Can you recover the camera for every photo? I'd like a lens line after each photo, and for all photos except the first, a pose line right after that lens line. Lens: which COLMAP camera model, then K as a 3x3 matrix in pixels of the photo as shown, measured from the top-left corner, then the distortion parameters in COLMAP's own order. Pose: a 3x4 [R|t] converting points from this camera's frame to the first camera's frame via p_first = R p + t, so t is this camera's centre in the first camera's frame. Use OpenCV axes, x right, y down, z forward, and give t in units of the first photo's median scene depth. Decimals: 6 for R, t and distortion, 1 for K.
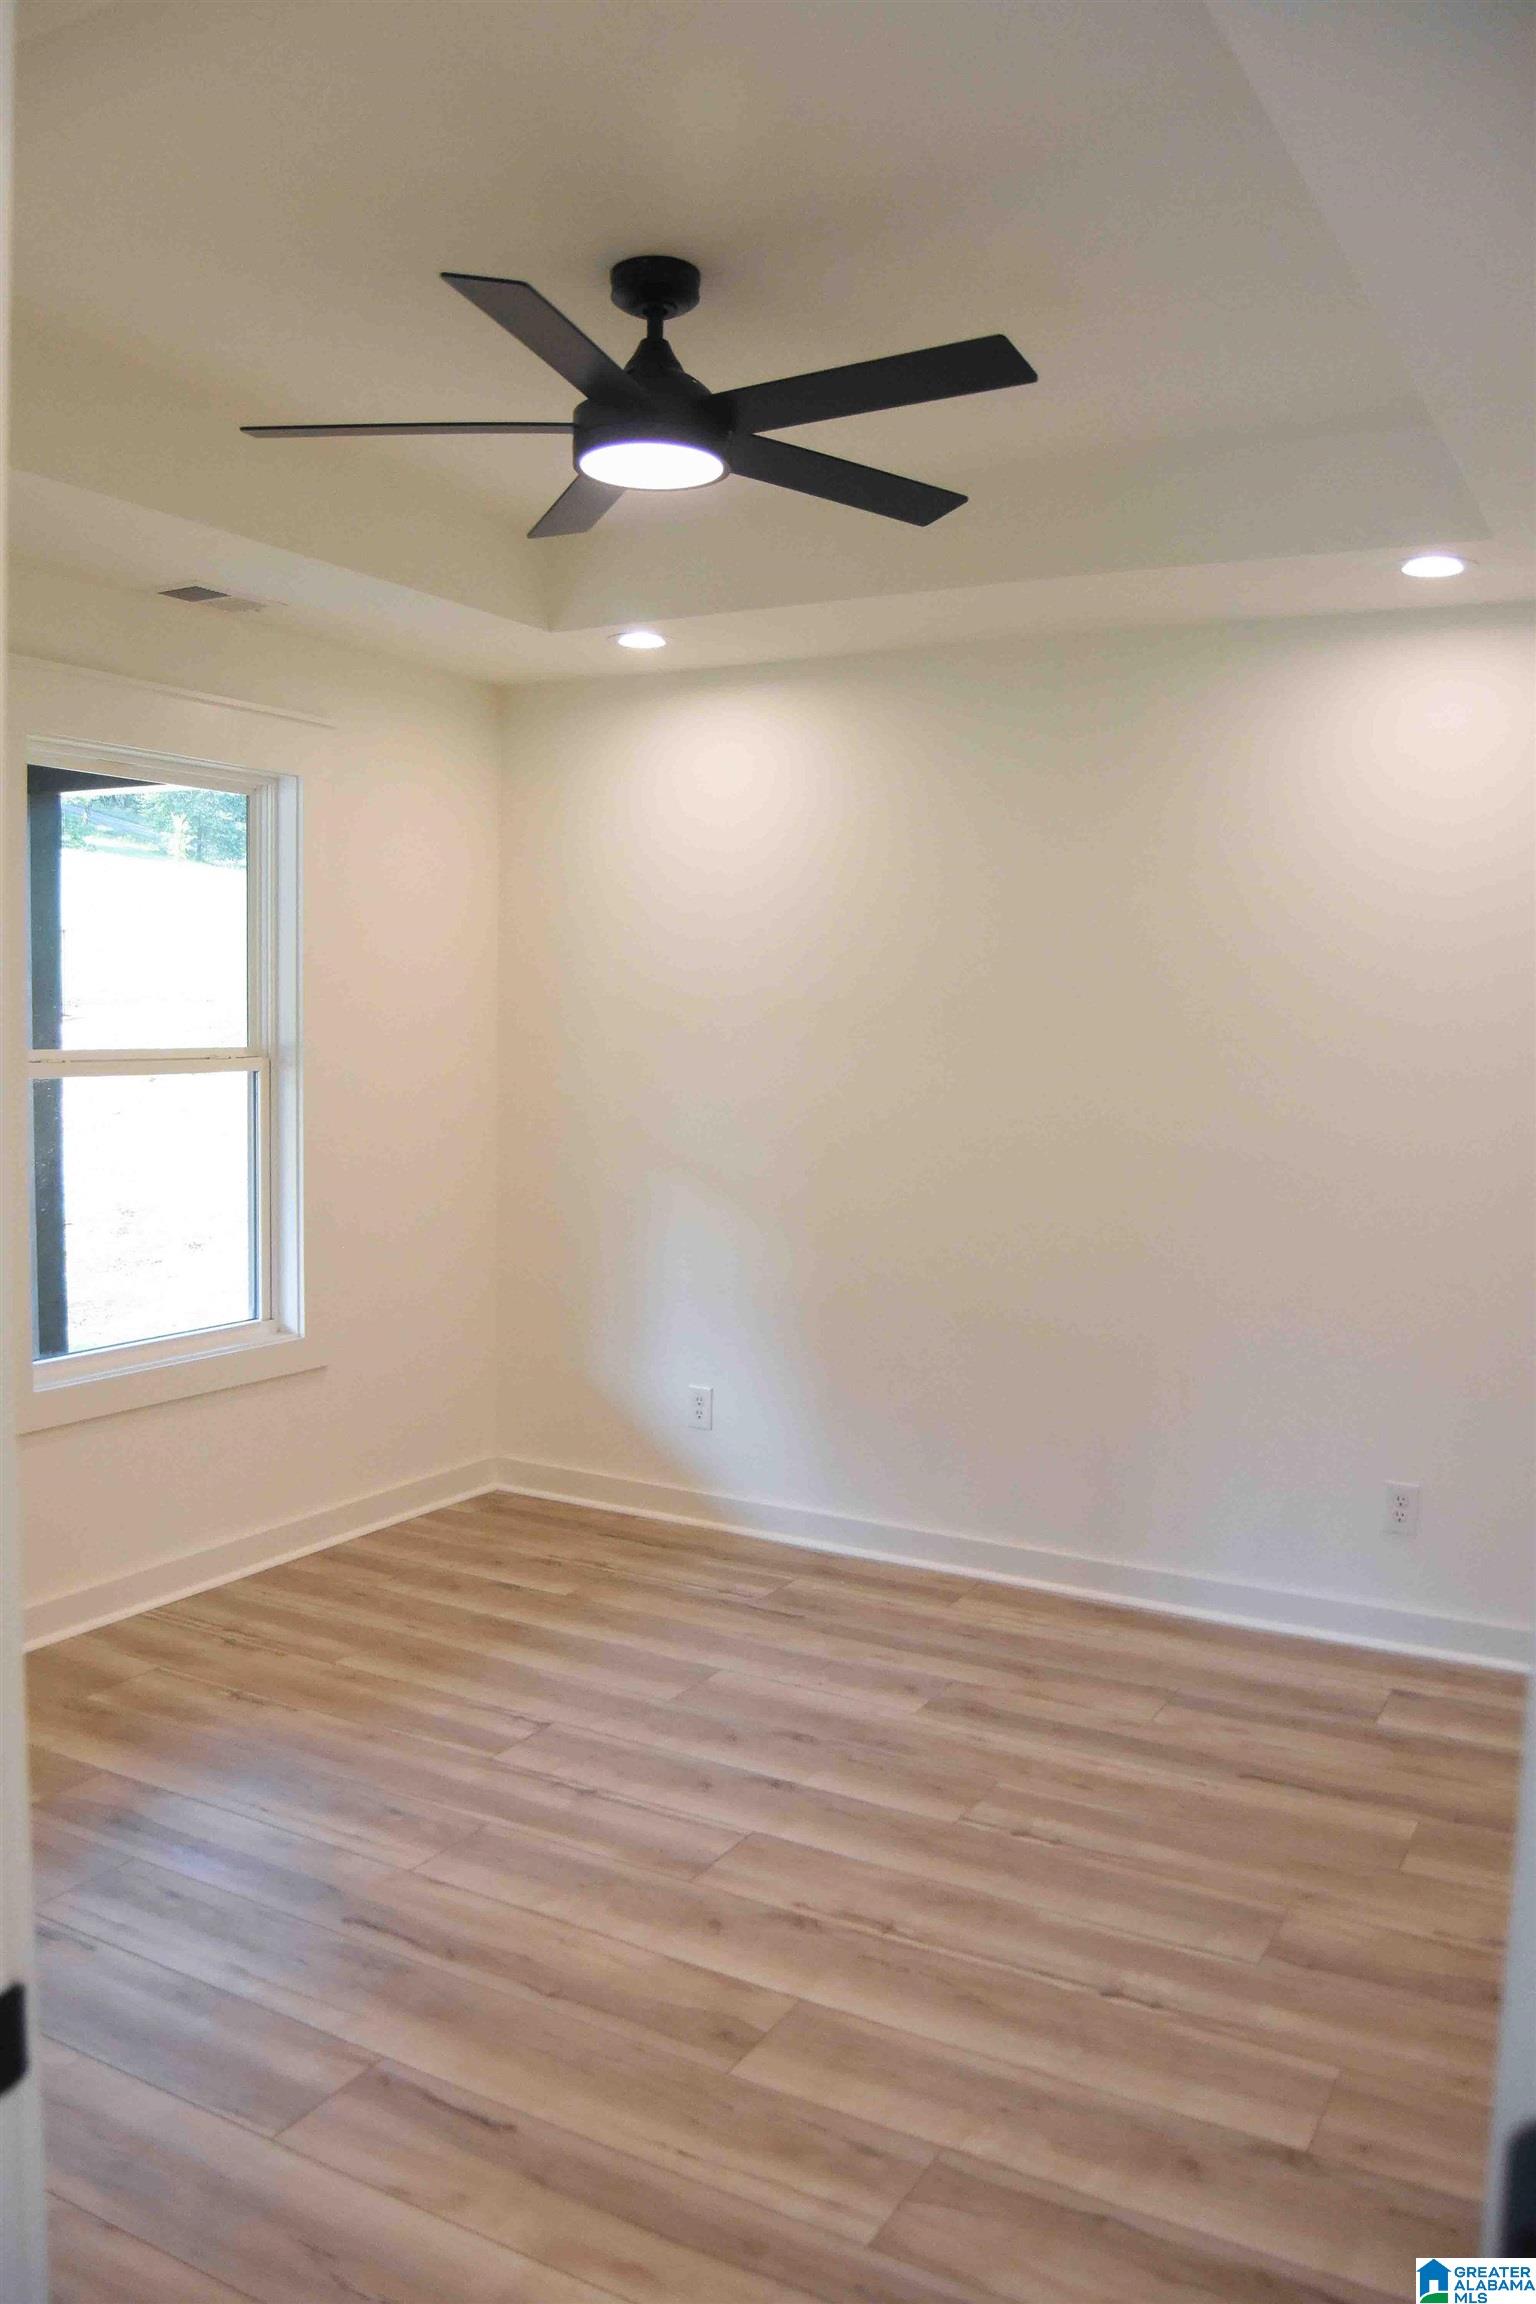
lens RADIAL K [[1743.9, 0, 768.0], [0, 1743.9, 1152.0], [0, 0, 1]] dist [-0.075869, 0.000486]
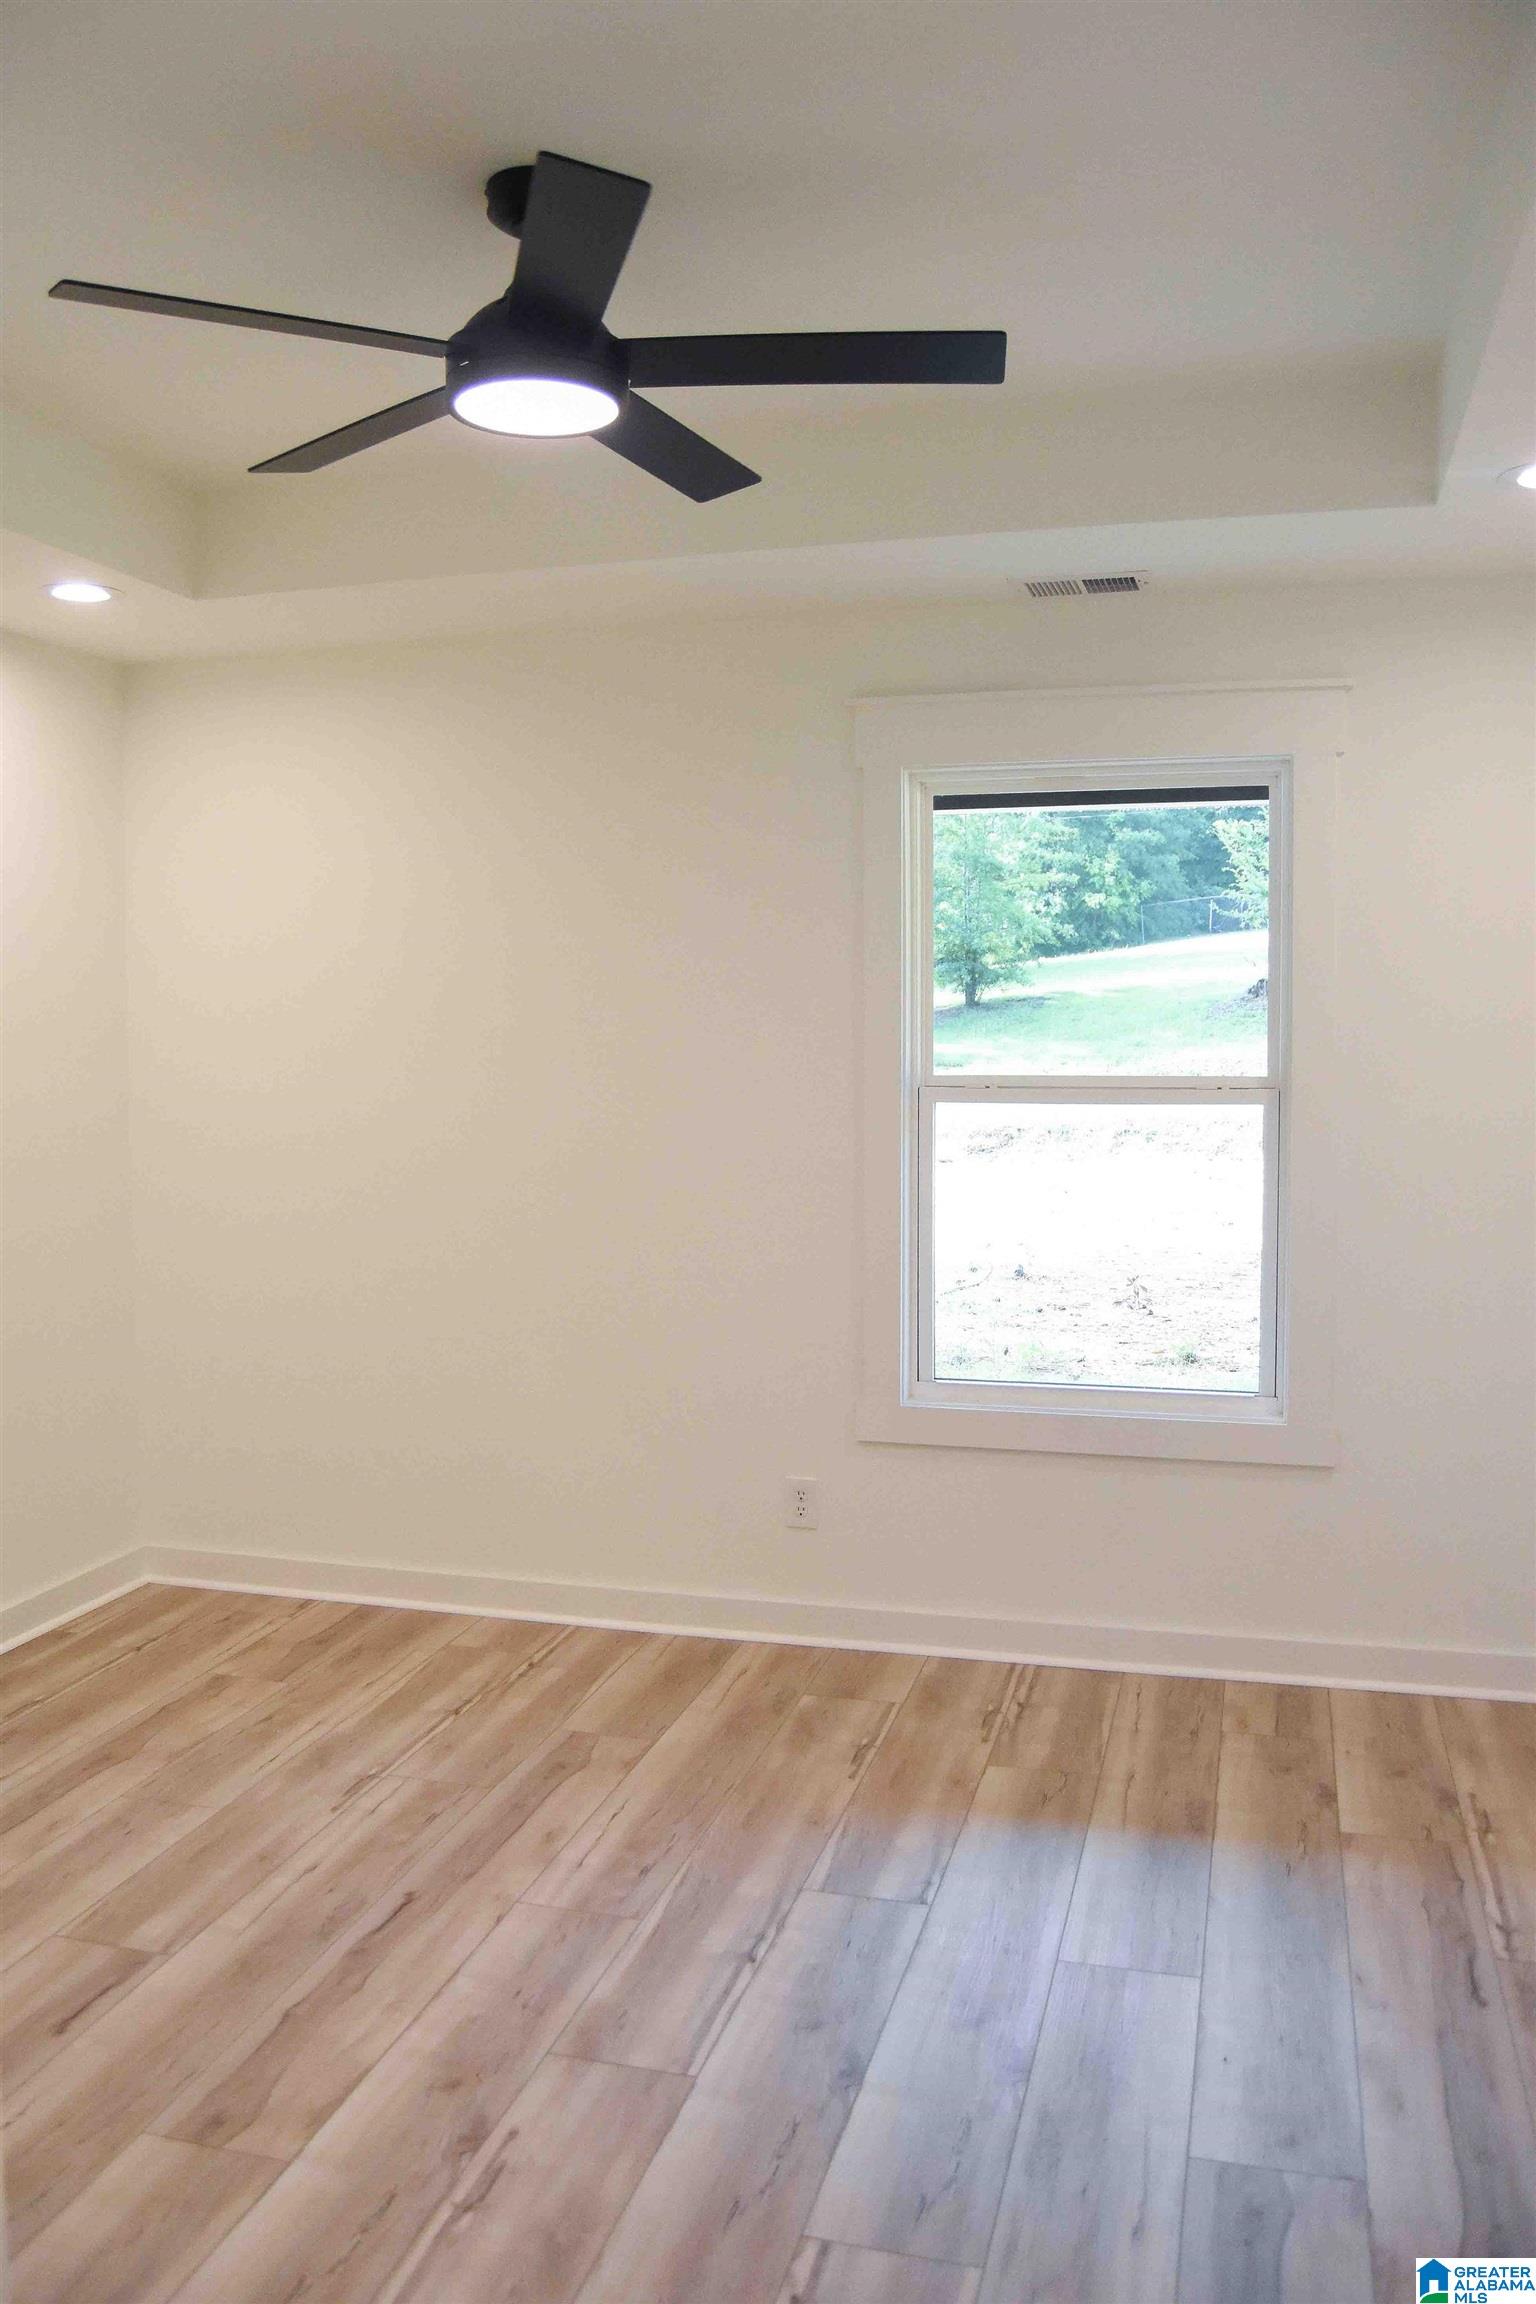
lens RADIAL K [[1810.7, 0, 768.0], [0, 1810.7, 1152.0], [0, 0, 1]] dist [-0.078860, 0.001157]
pose [[0.255493, 0.045644, -0.965733, 0.572676], [-0.067193, 0.997308, 0.029360, -0.038032], [0.964473, 0.057389, 0.257872, 0.605225]]
